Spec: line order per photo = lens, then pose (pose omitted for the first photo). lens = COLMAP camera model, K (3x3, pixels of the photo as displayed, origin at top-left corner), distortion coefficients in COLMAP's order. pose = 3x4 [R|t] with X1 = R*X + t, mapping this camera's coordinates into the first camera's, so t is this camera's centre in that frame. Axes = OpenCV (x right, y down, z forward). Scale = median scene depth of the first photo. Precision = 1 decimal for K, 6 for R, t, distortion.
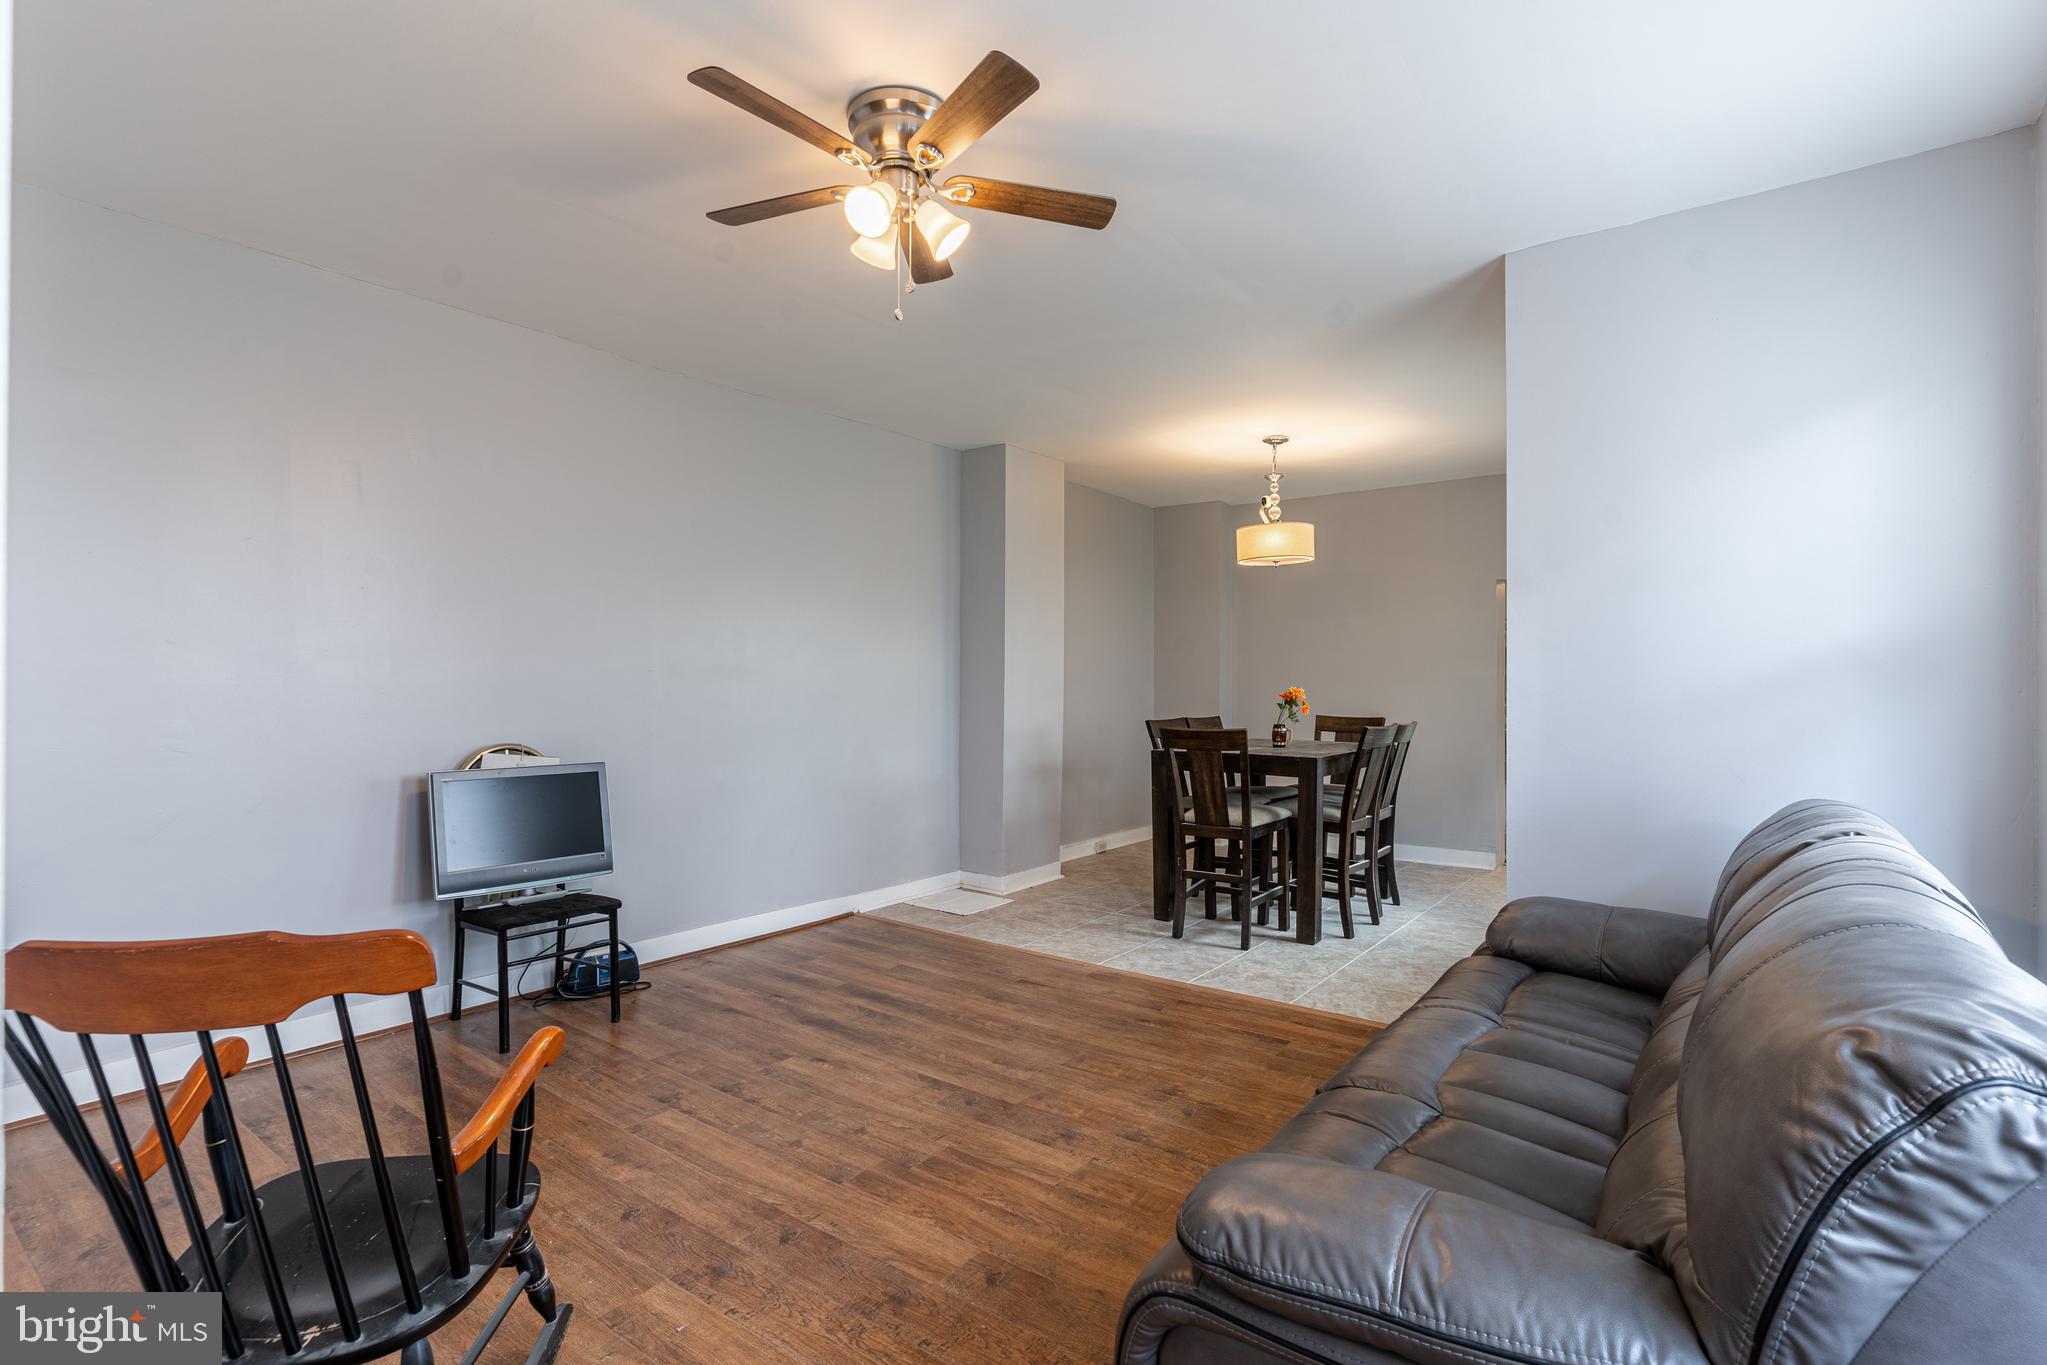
lens RADIAL K [[973.5, 0, 1014.8], [0, 973.5, 683.3], [0, 0, 1]] dist [0.003401, -0.002166]
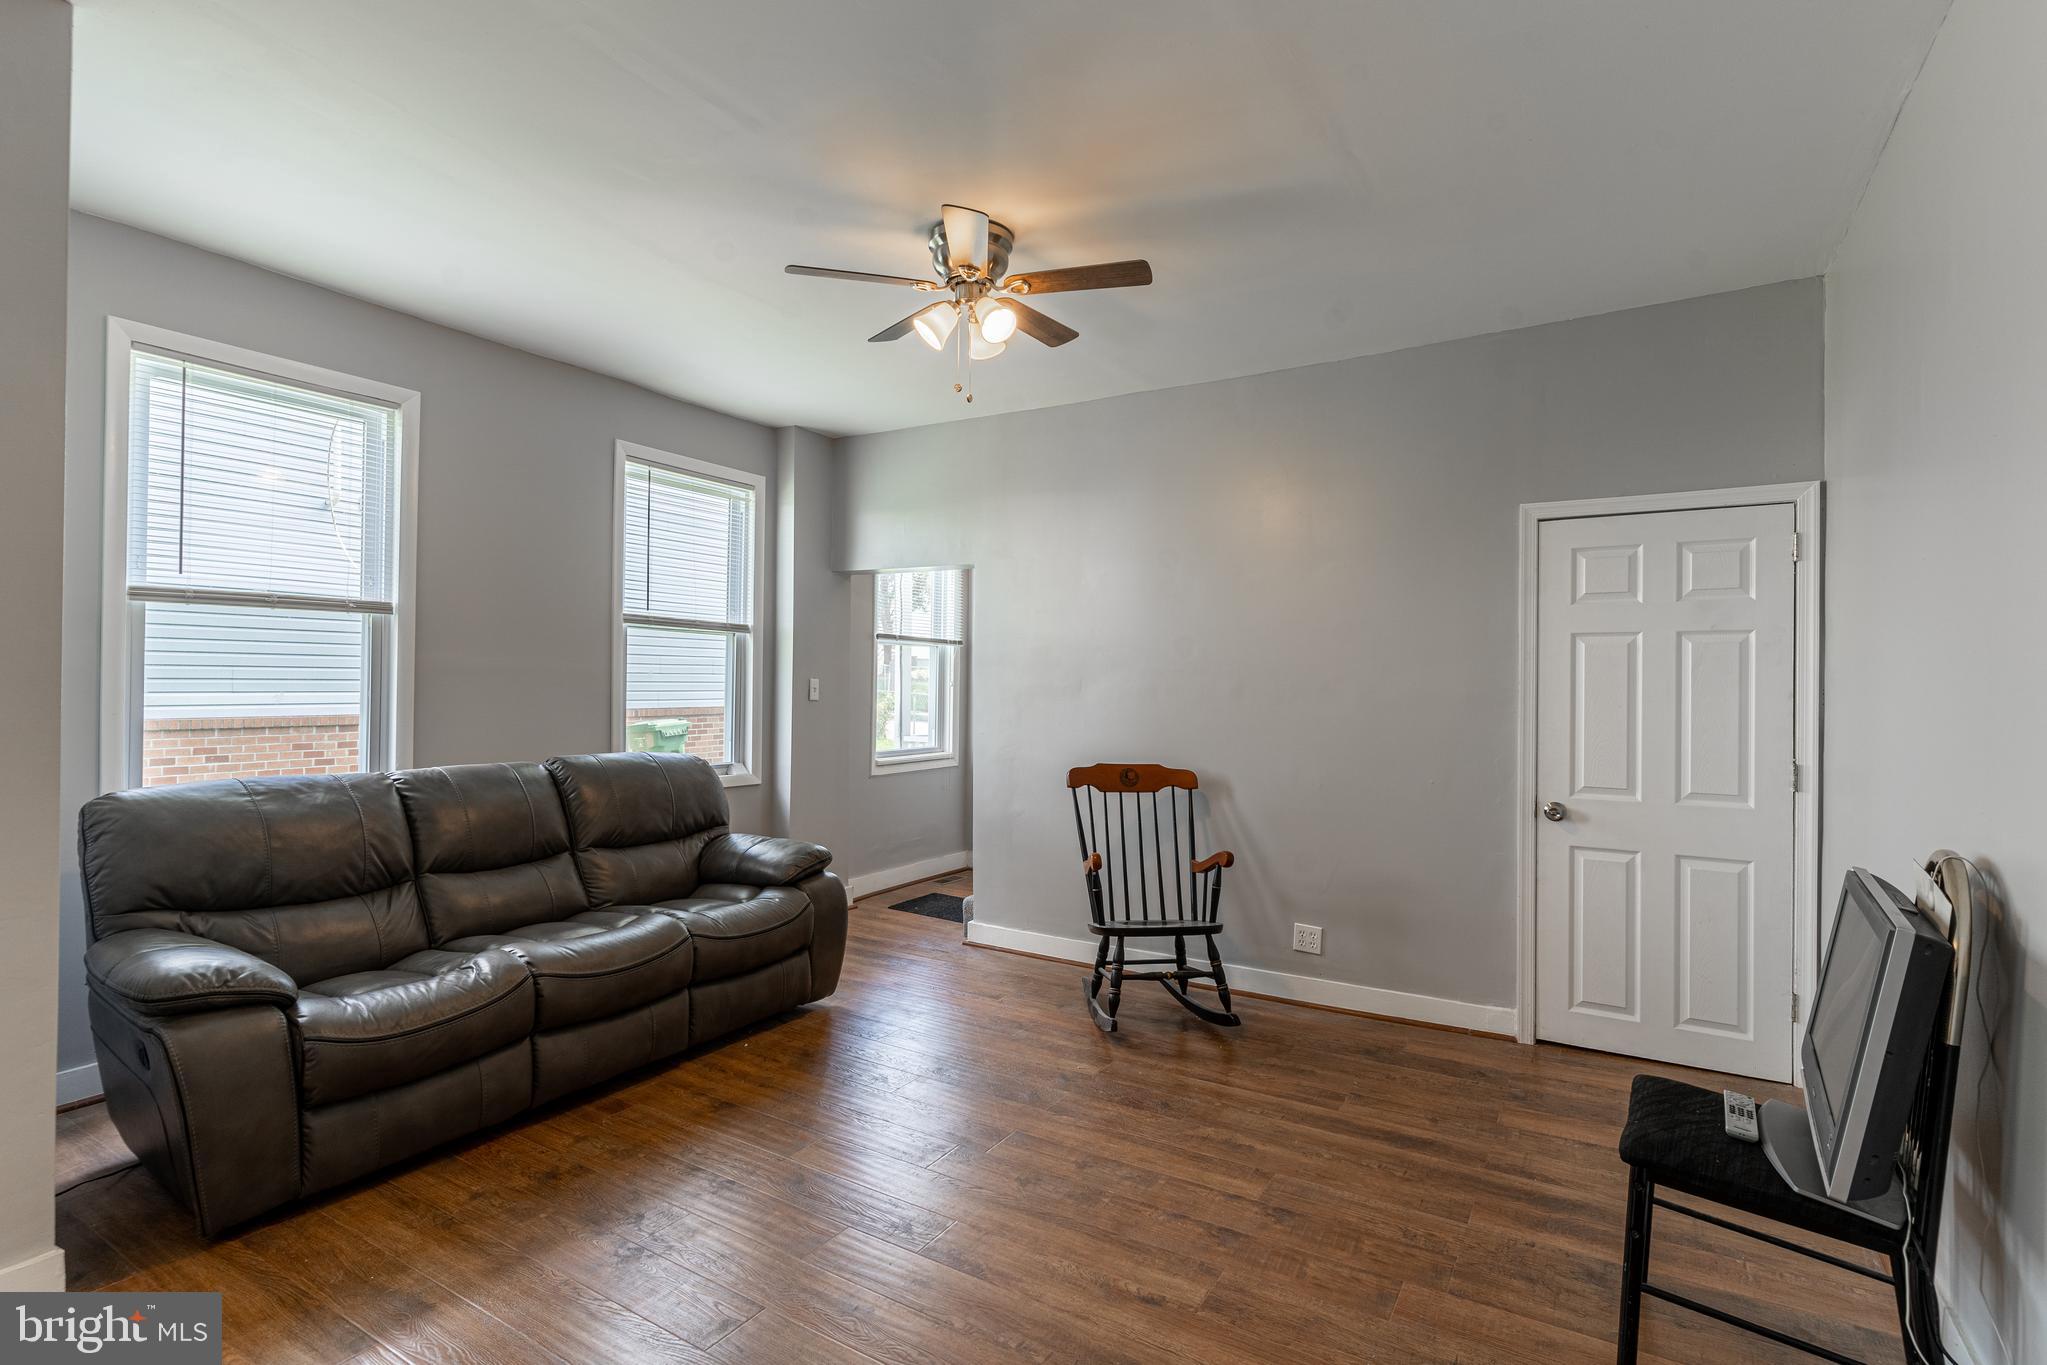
lens RADIAL K [[973.5, 0, 1022.5], [0, 973.5, 680.8], [0, 0, 1]] dist [0.003401, -0.002166]
pose [[-0.994708, -0.011710, -0.102069, -0.032775], [-0.011678, 0.999931, -0.000905, -0.010115], [0.102073, 0.000291, -0.994777, 1.120087]]
